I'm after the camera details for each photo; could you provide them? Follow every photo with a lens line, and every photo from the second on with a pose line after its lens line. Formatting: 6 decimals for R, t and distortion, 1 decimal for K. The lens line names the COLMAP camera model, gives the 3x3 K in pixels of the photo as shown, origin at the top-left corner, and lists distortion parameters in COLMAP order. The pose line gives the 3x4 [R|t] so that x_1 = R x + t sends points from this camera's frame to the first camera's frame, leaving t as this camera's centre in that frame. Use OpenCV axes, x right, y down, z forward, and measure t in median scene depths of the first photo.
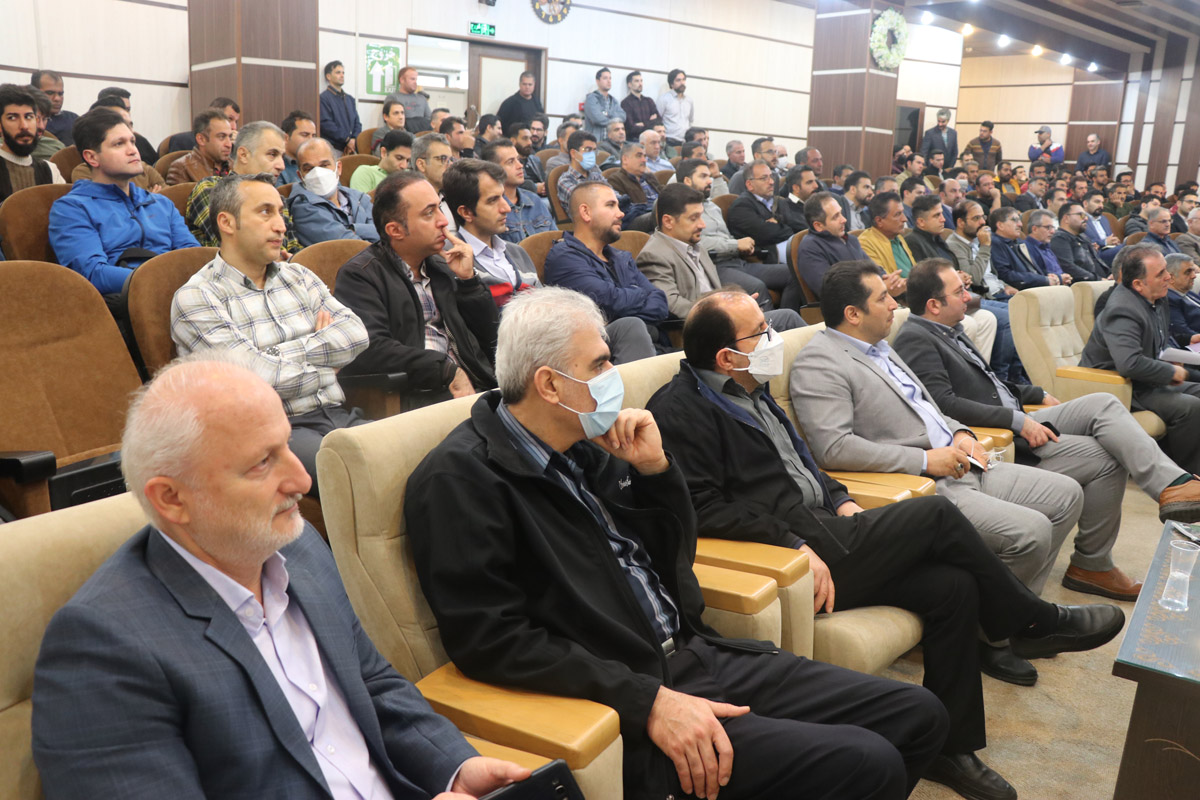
lens RADIAL K [[991.2, 0, 588.2], [0, 991.2, 403.8], [0, 0, 1]] dist [-0.181951, 0.149734]
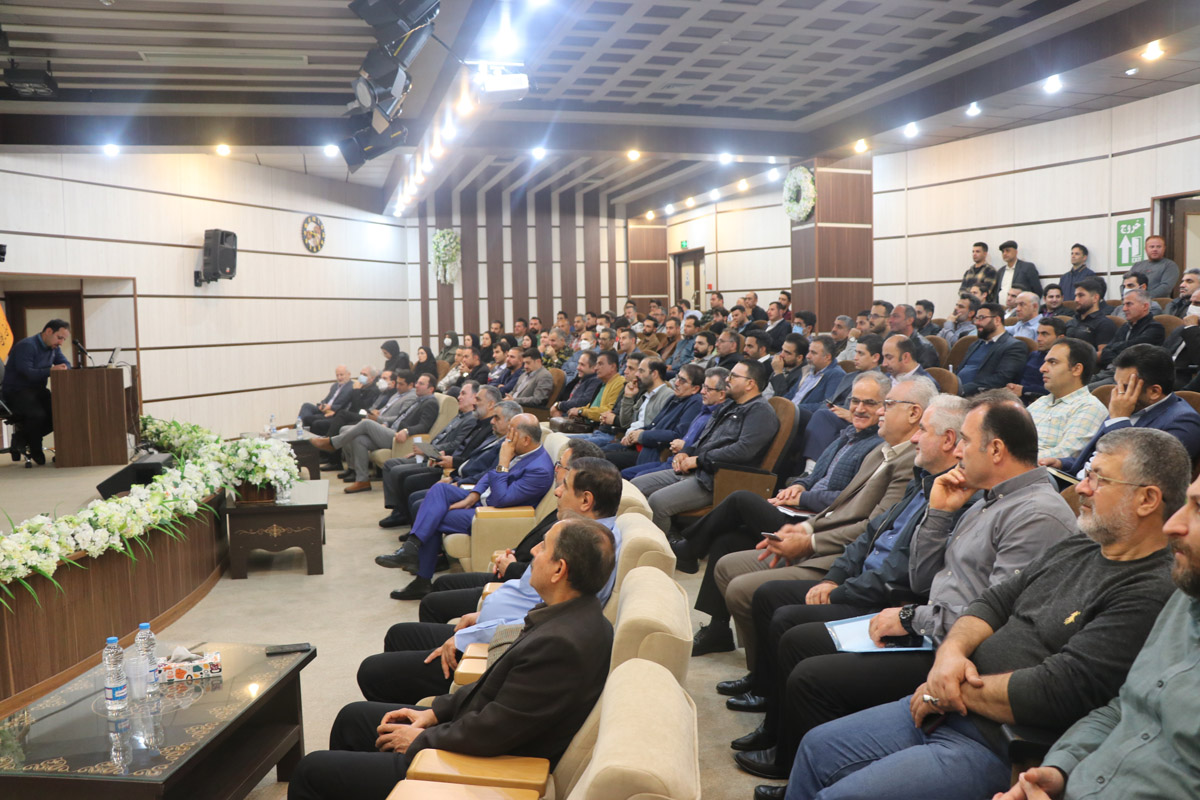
lens RADIAL K [[991.2, 0, 592.3], [0, 991.2, 405.2], [0, 0, 1]] dist [-0.181951, 0.149734]
pose [[-0.437877, 0.047080, -0.897801, 0.911955], [-0.201422, 0.968105, 0.149004, -0.193282], [0.876181, 0.246083, -0.414428, 0.887302]]
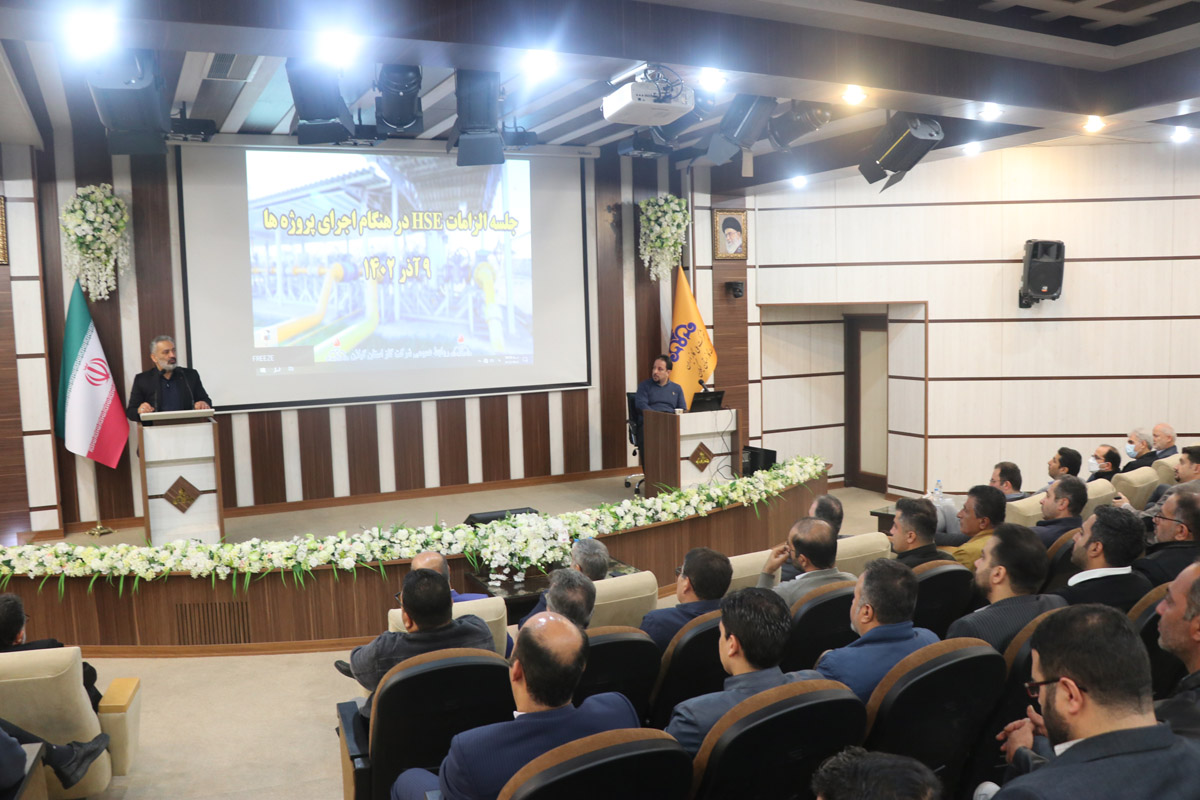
lens RADIAL K [[991.2, 0, 595.1], [0, 991.2, 411.2], [0, 0, 1]] dist [-0.181951, 0.149734]
pose [[-0.967304, -0.037383, 0.250849, 0.235079], [0.048432, 0.943648, 0.327388, -0.306773], [-0.248952, 0.328832, -0.910984, 0.990926]]
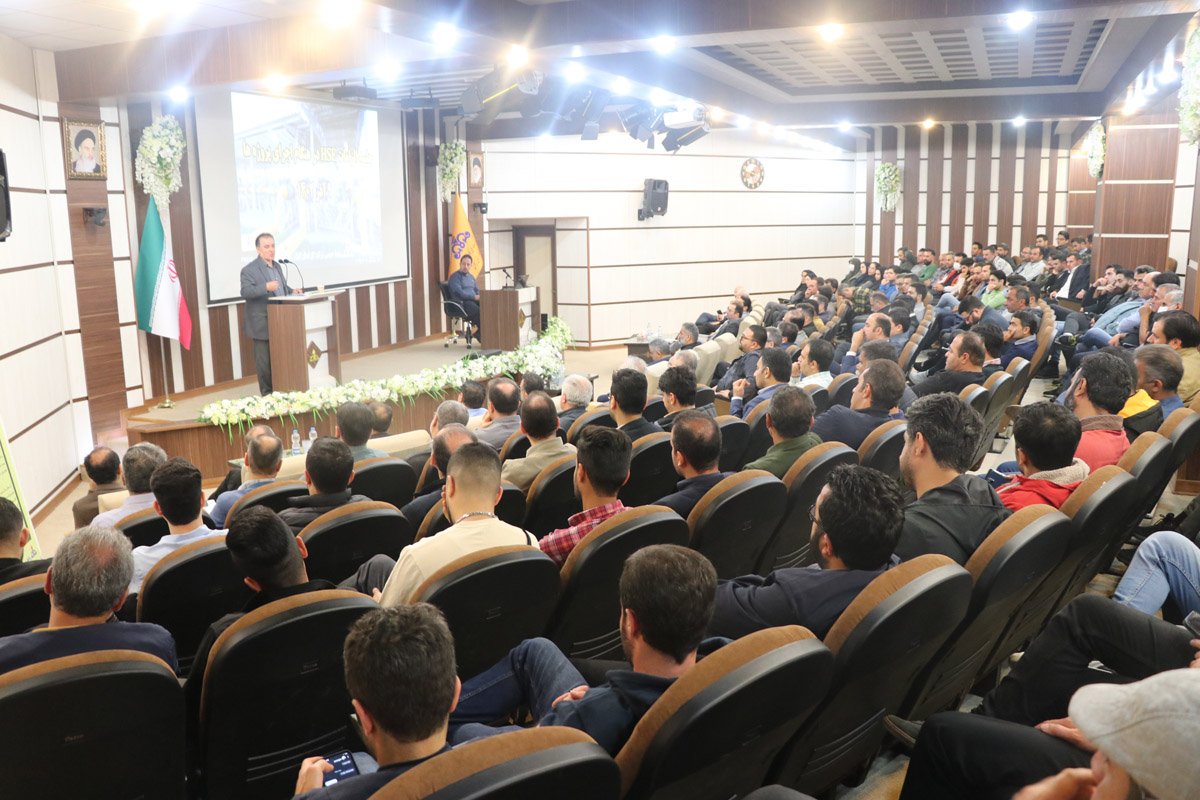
lens RADIAL K [[991.2, 0, 582.7], [0, 991.2, 400.1], [0, 0, 1]] dist [-0.181951, 0.149734]
pose [[-0.907525, 0.057108, -0.416098, 0.838500], [-0.112243, 0.921701, 0.371306, -0.380482], [0.404722, 0.383674, -0.830057, 1.363164]]
